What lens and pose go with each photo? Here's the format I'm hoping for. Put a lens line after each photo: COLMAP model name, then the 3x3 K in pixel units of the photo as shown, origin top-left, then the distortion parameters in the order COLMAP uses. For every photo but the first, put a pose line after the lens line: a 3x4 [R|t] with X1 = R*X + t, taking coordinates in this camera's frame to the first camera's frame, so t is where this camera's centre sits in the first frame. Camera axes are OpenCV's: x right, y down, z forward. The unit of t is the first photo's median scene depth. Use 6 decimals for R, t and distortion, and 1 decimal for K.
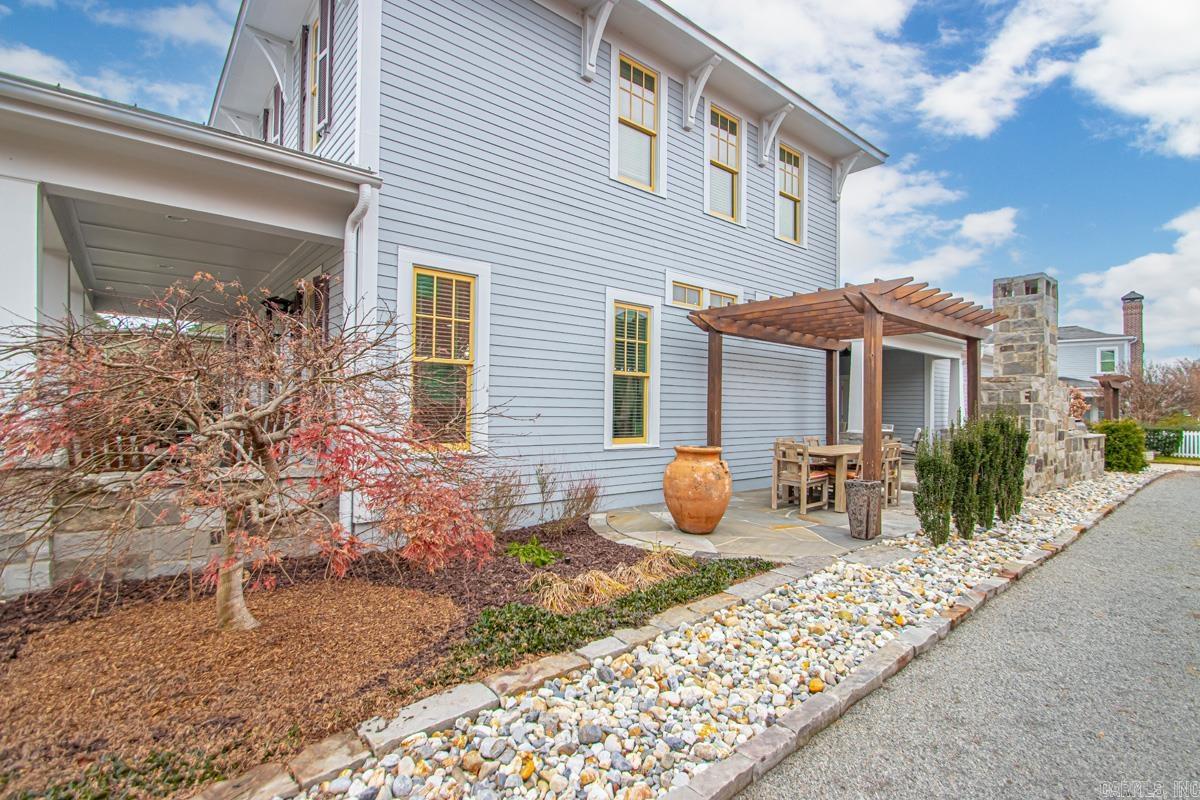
lens RADIAL K [[554.6, 0, 607.6], [0, 554.6, 407.2], [0, 0, 1]] dist [0.048245, -0.025774]
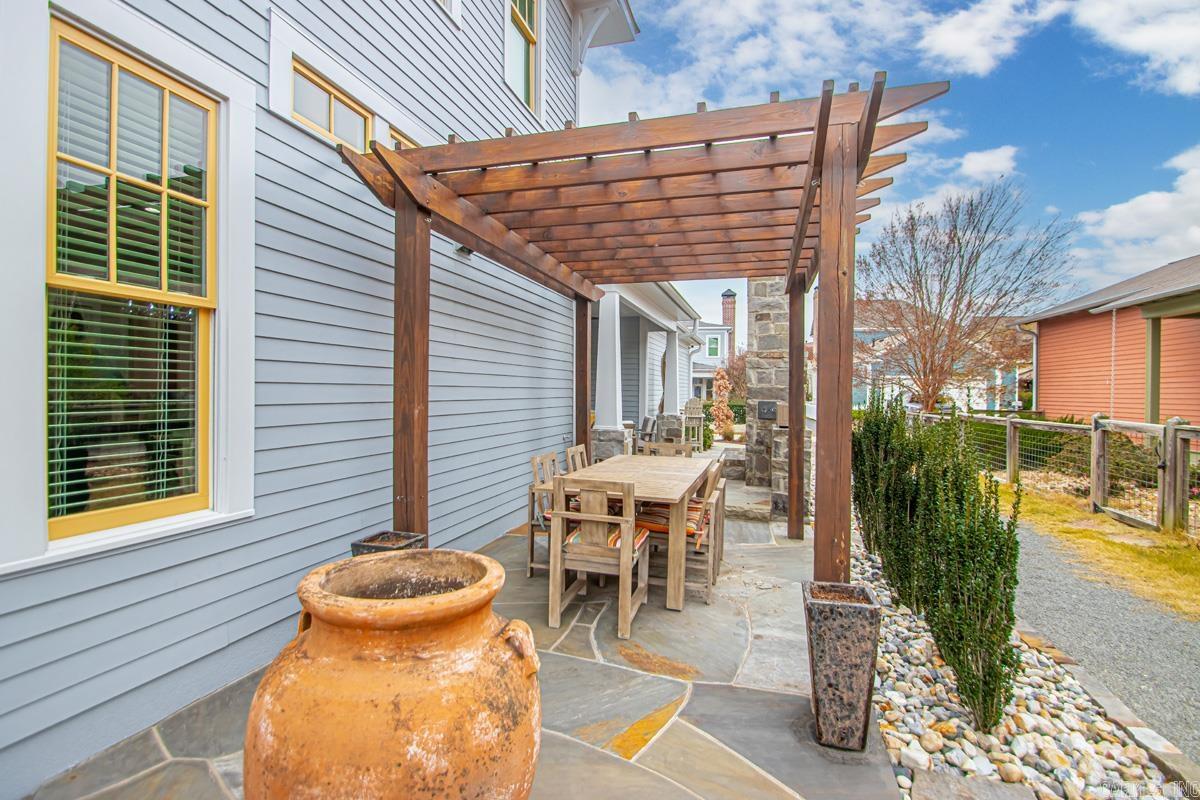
lens RADIAL K [[579.6, 0, 600.0], [0, 579.6, 400.0], [0, 0, 1]] dist [0.022543, -0.030227]
pose [[0.831971, -0.013668, 0.554651, 0.070961], [-0.000939, 0.999660, 0.026043, -0.009610], [-0.554819, -0.022188, 0.831675, 0.570050]]
